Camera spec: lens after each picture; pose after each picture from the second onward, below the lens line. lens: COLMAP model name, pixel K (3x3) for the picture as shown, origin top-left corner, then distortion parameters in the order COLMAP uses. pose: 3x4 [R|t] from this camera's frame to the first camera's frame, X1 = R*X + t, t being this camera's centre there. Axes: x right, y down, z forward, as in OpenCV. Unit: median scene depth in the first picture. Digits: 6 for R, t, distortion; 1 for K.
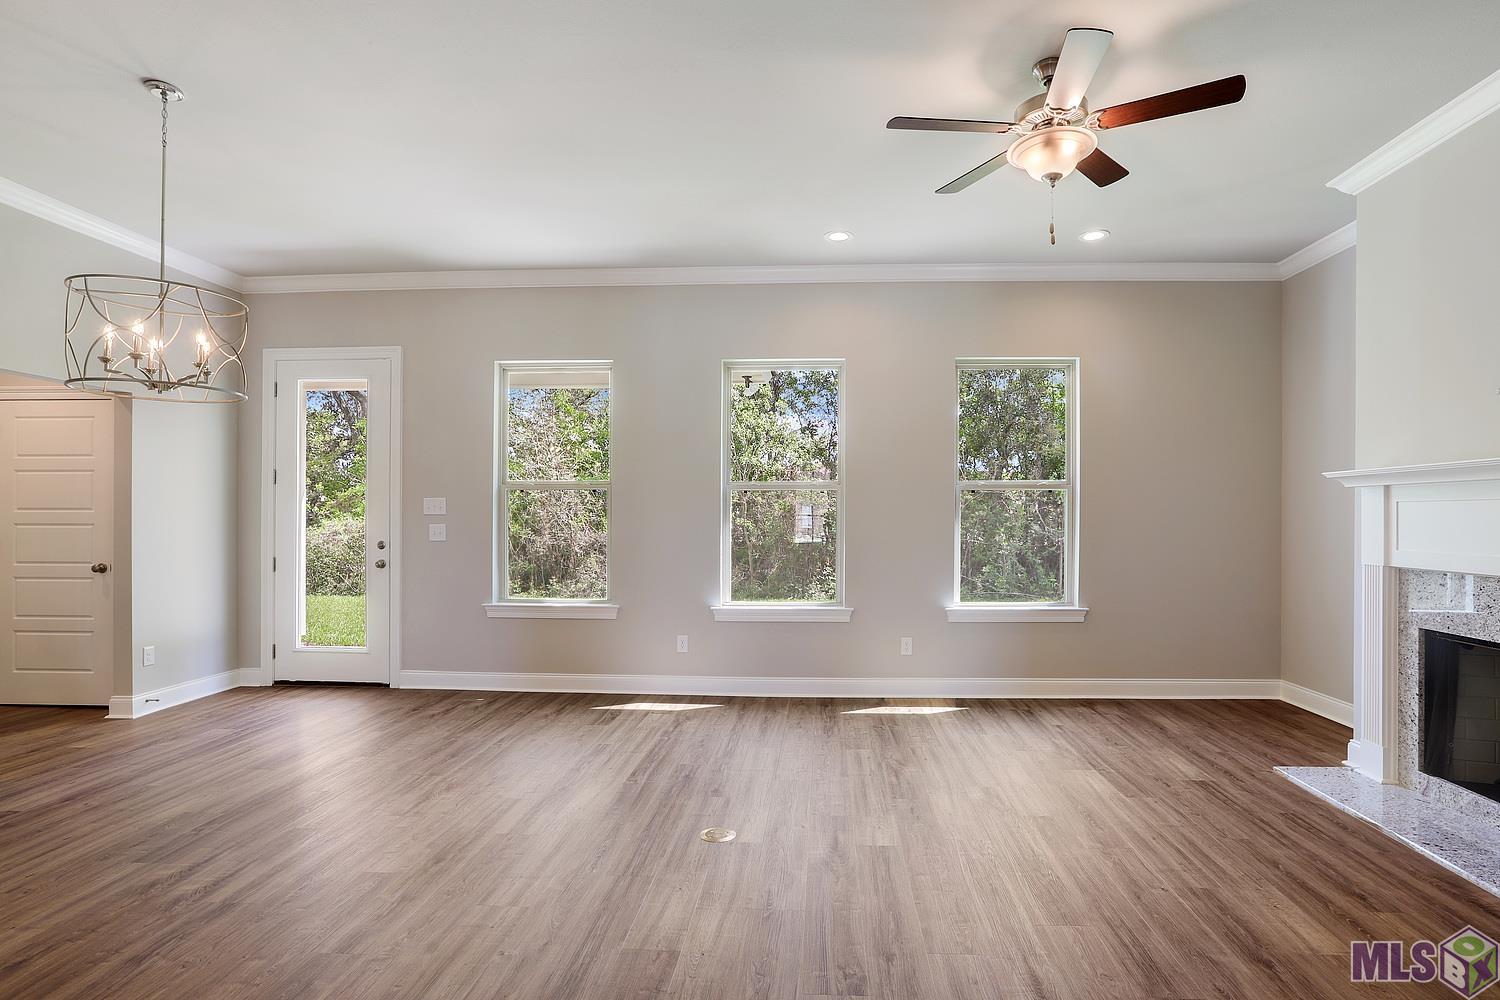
lens RADIAL K [[756.8, 0, 784.8], [0, 756.8, 507.5], [0, 0, 1]] dist [-0.080058, 0.053400]
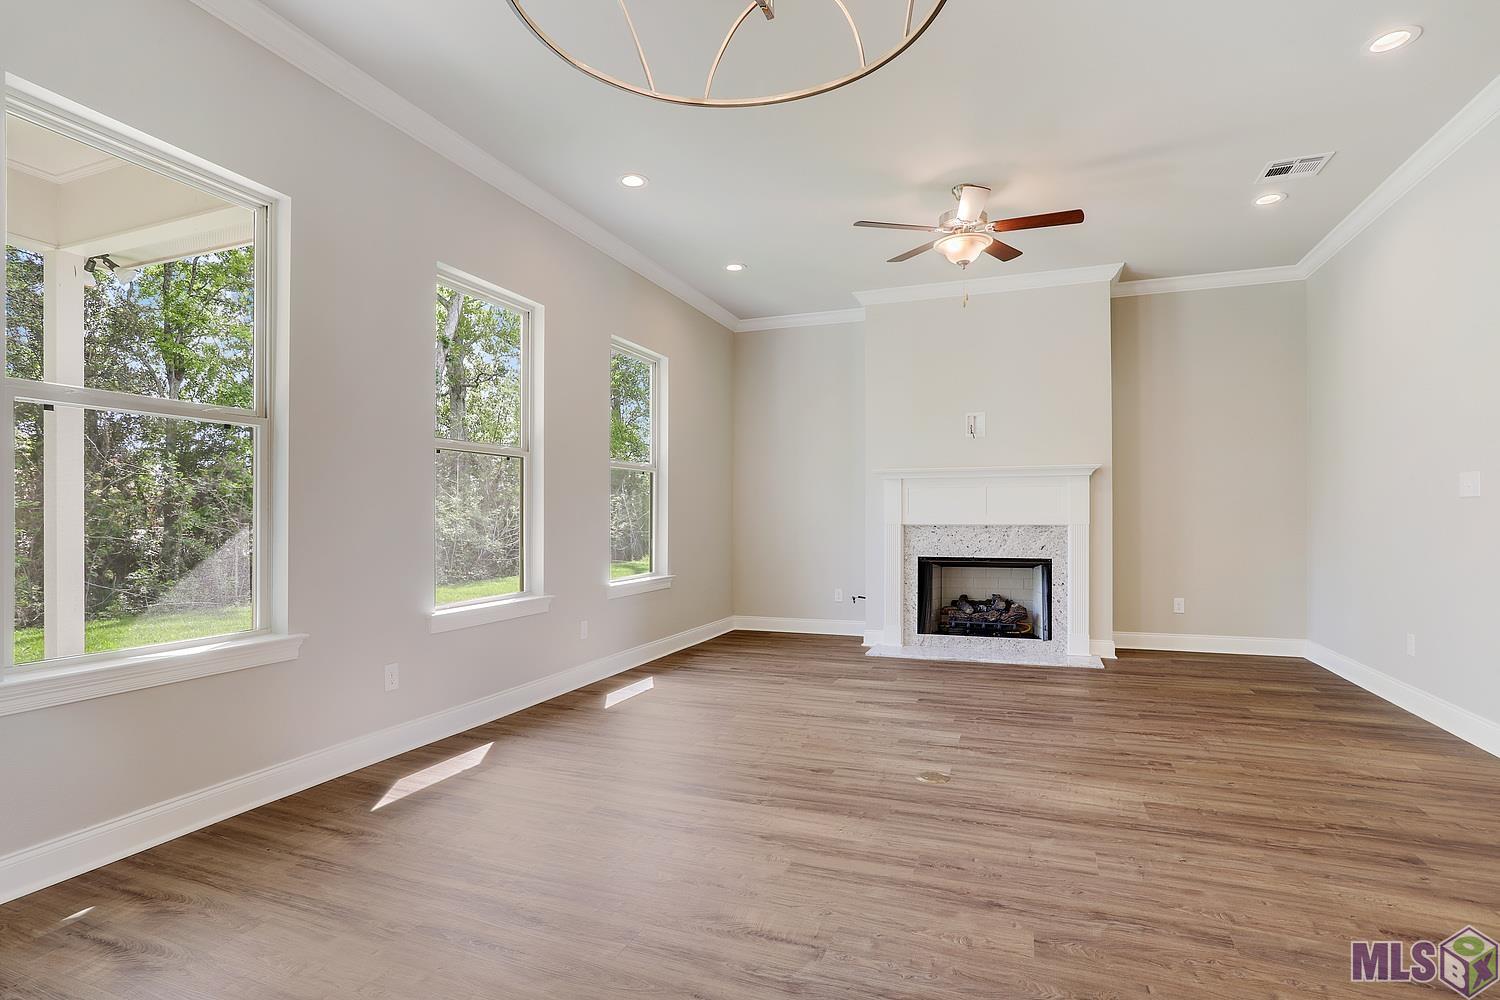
lens RADIAL K [[746.3, 0, 747.2], [0, 746.3, 519.9], [0, 0, 1]] dist [-0.081045, 0.049023]
pose [[0.310503, -0.006266, 0.950552, -0.736106], [-0.007696, 0.999929, 0.009106, 0.041345], [-0.950541, -0.010143, 0.310433, 0.587924]]
